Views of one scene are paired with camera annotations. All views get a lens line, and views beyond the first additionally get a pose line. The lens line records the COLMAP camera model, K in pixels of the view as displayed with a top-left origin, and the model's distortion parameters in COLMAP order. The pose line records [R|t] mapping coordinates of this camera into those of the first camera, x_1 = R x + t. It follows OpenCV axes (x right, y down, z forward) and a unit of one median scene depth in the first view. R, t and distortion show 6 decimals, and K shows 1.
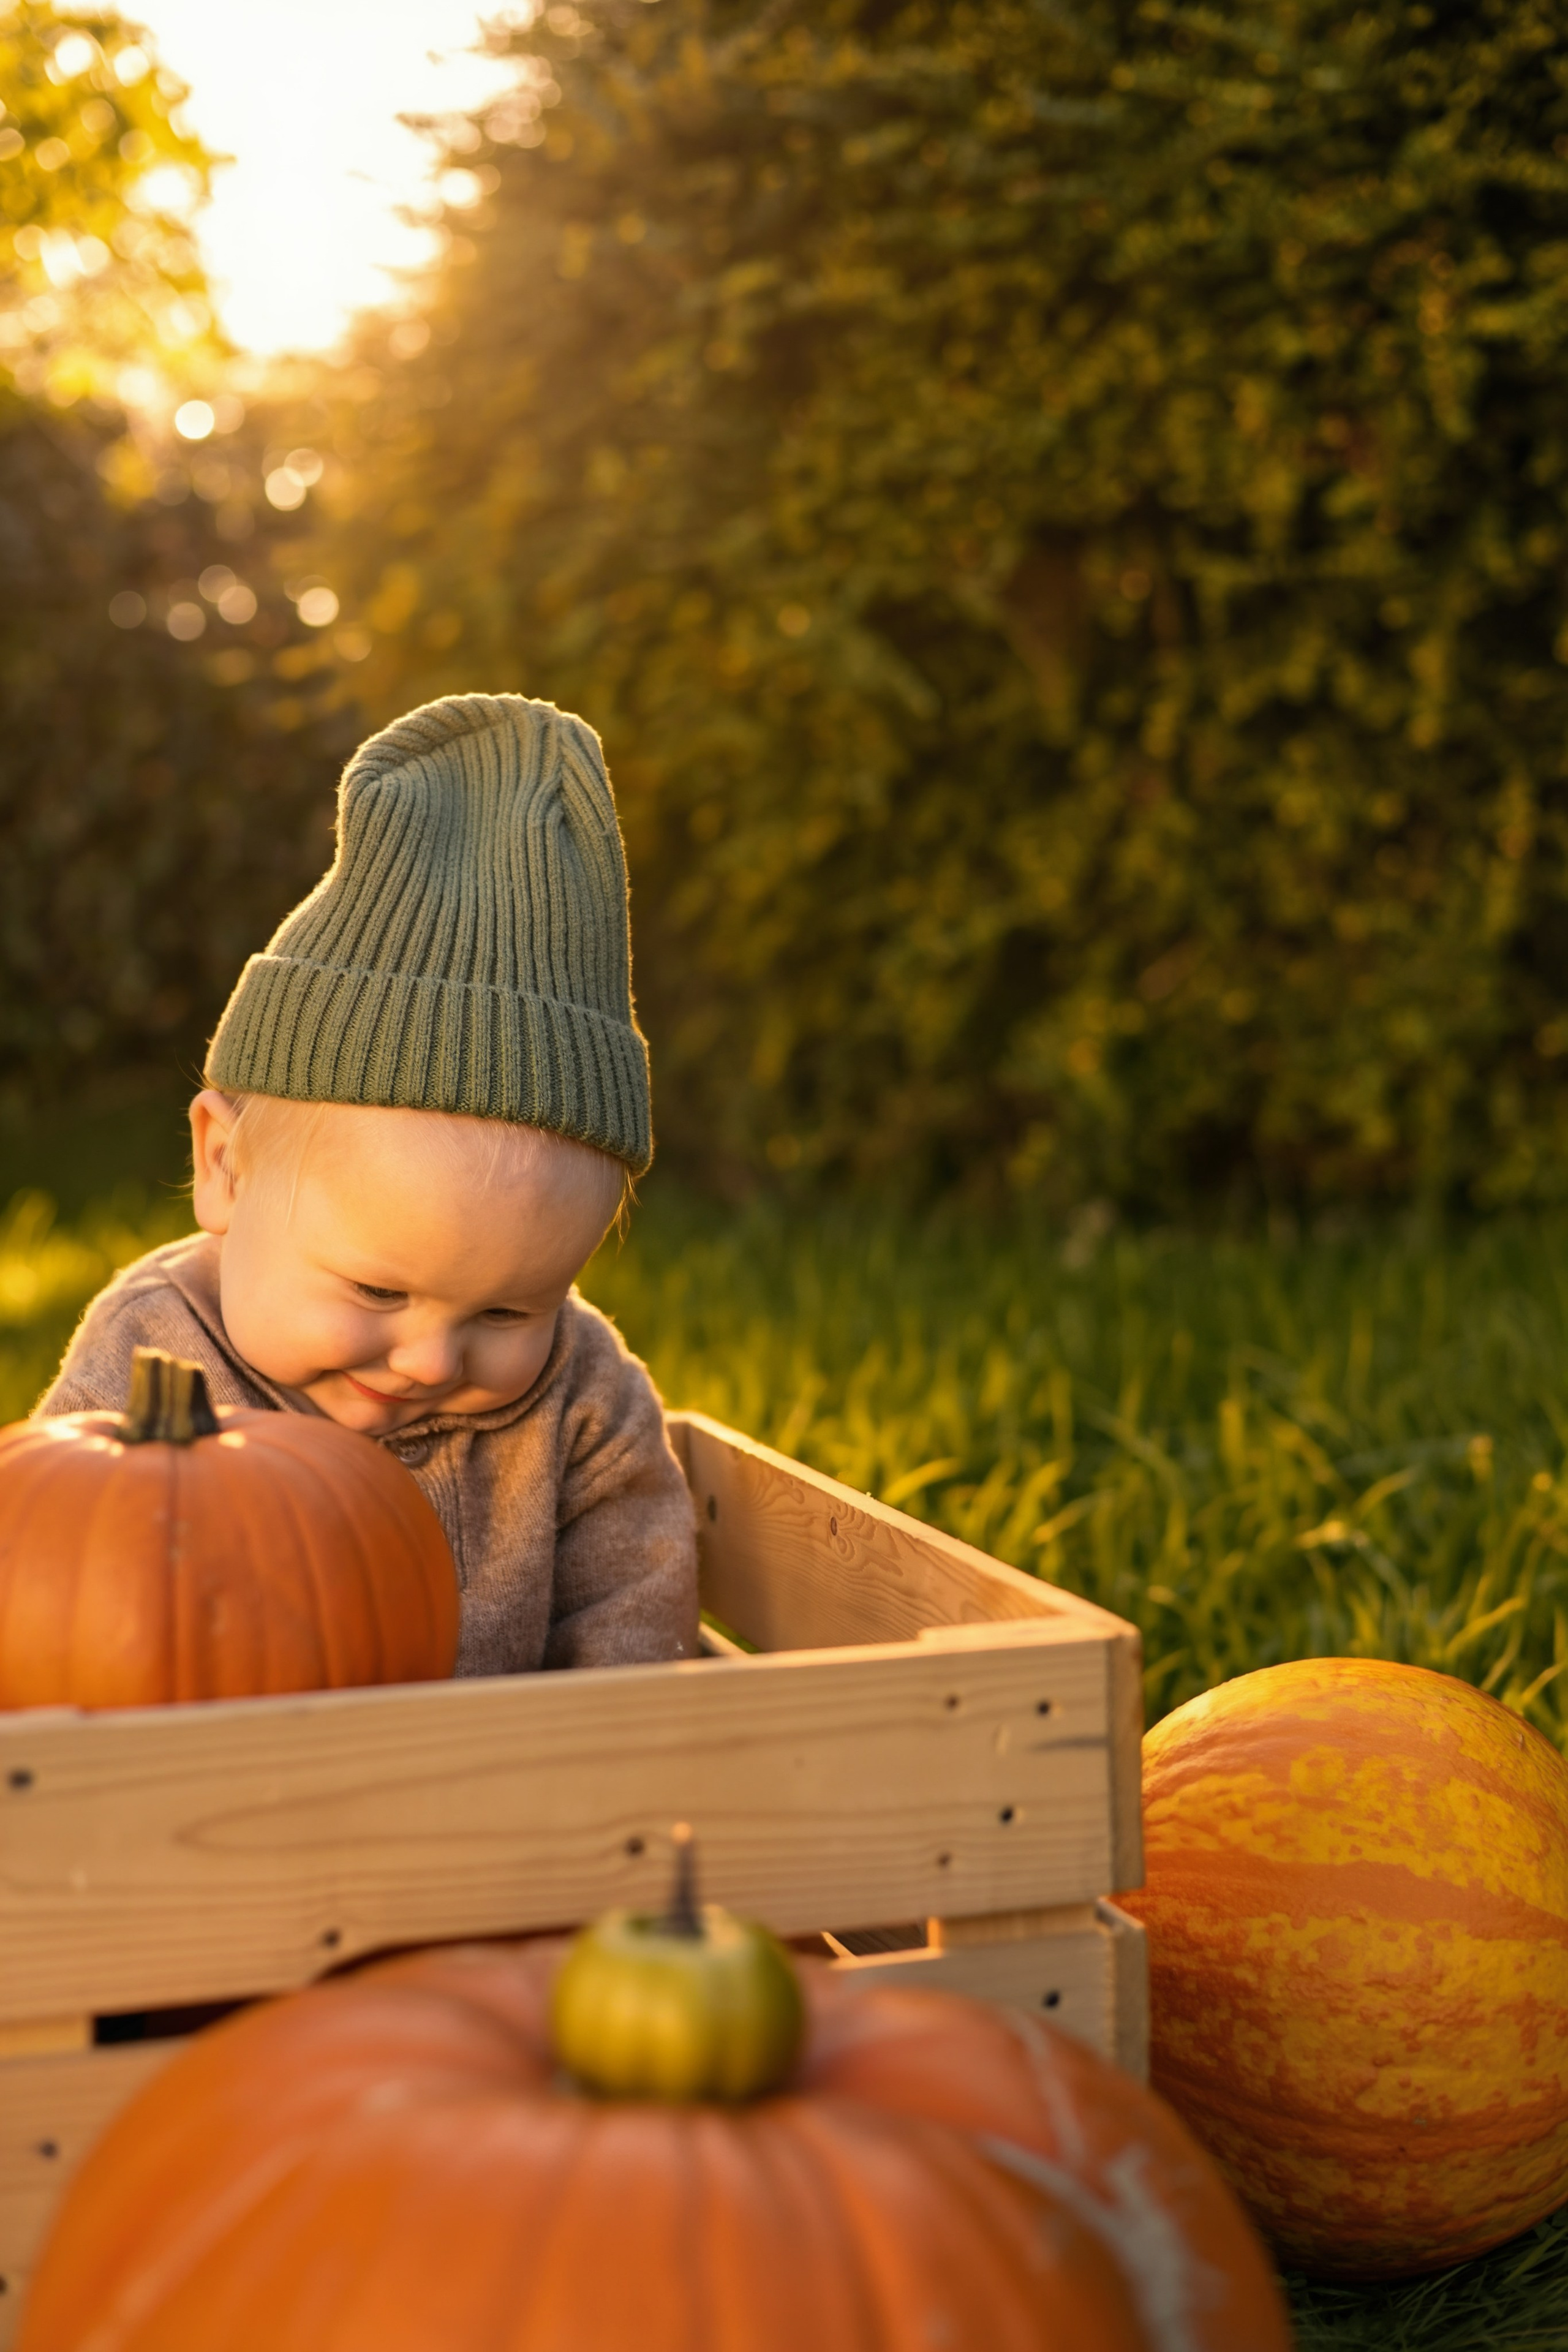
lens RADIAL K [[3228.2, 0, 784.0], [0, 3228.2, 1176.0], [0, 0, 1]] dist [0.017531, 0.001868]
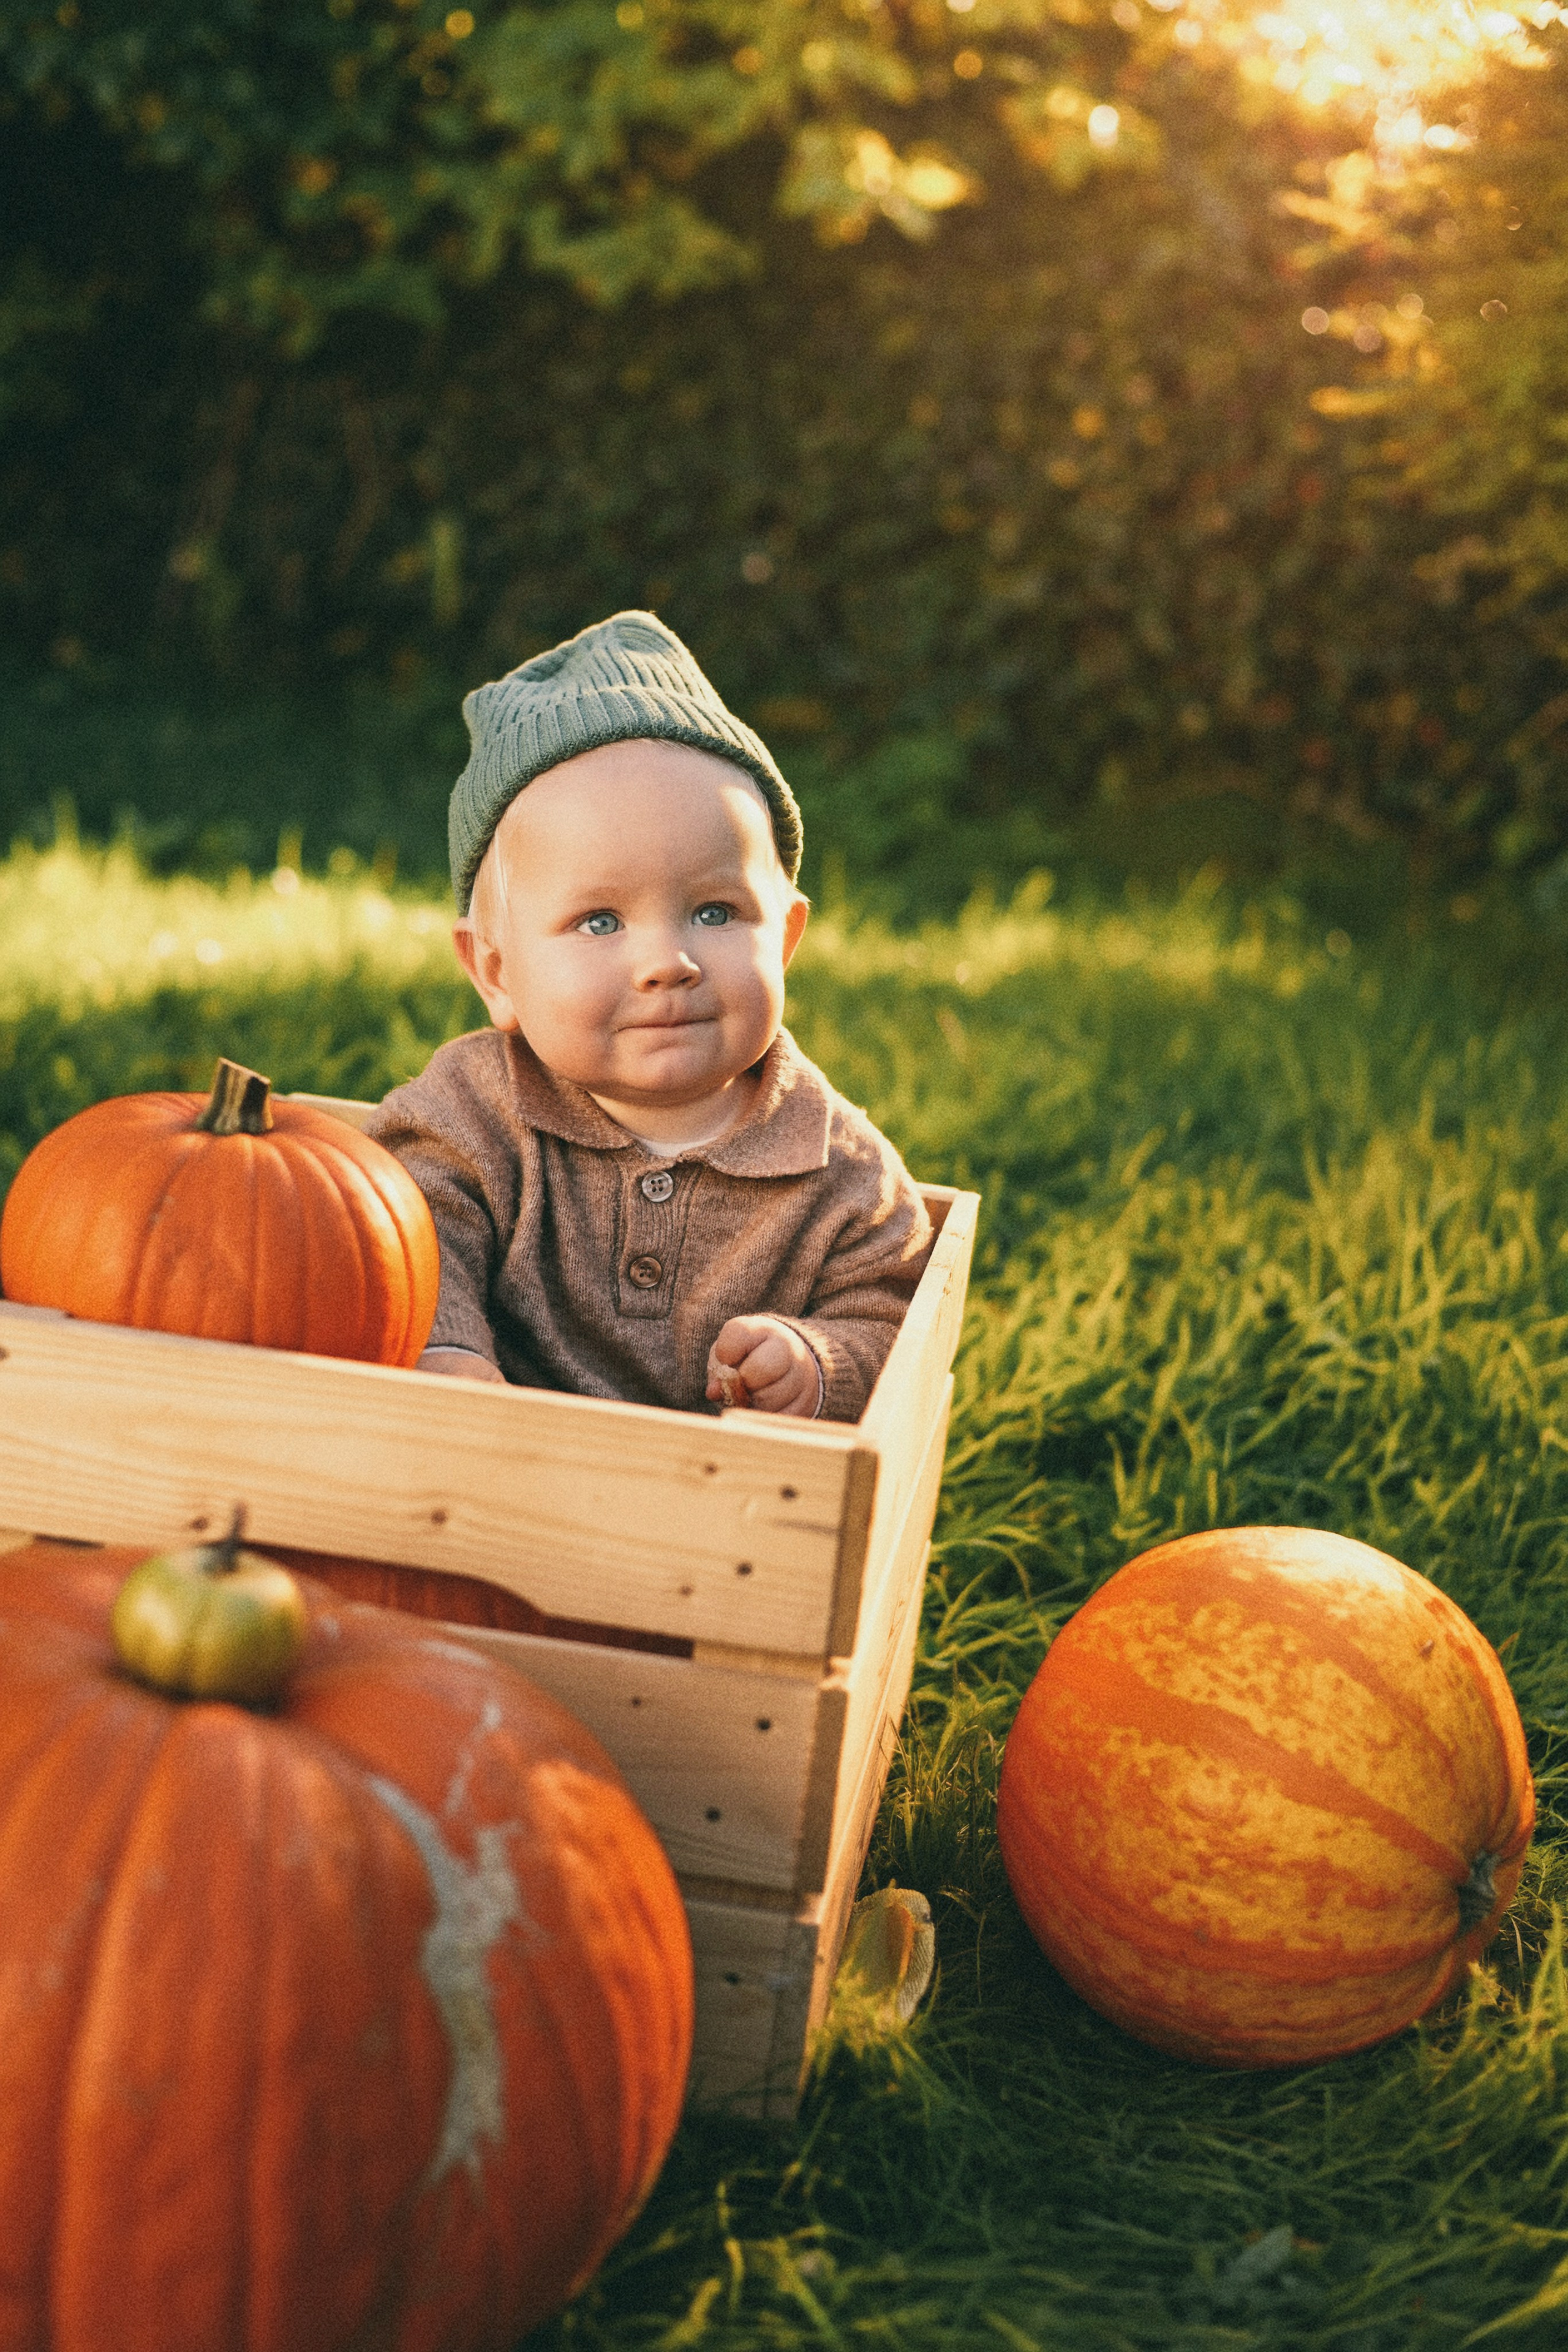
lens RADIAL K [[3148.1, 0, 785.3], [0, 3148.1, 1205.5], [0, 0, 1]] dist [0.251464, -1.175751]
pose [[0.896601, 0.213207, -0.388137, 0.186732], [-0.166746, 0.974505, 0.150118, -0.043132], [0.410248, -0.069876, 0.909293, -0.027260]]
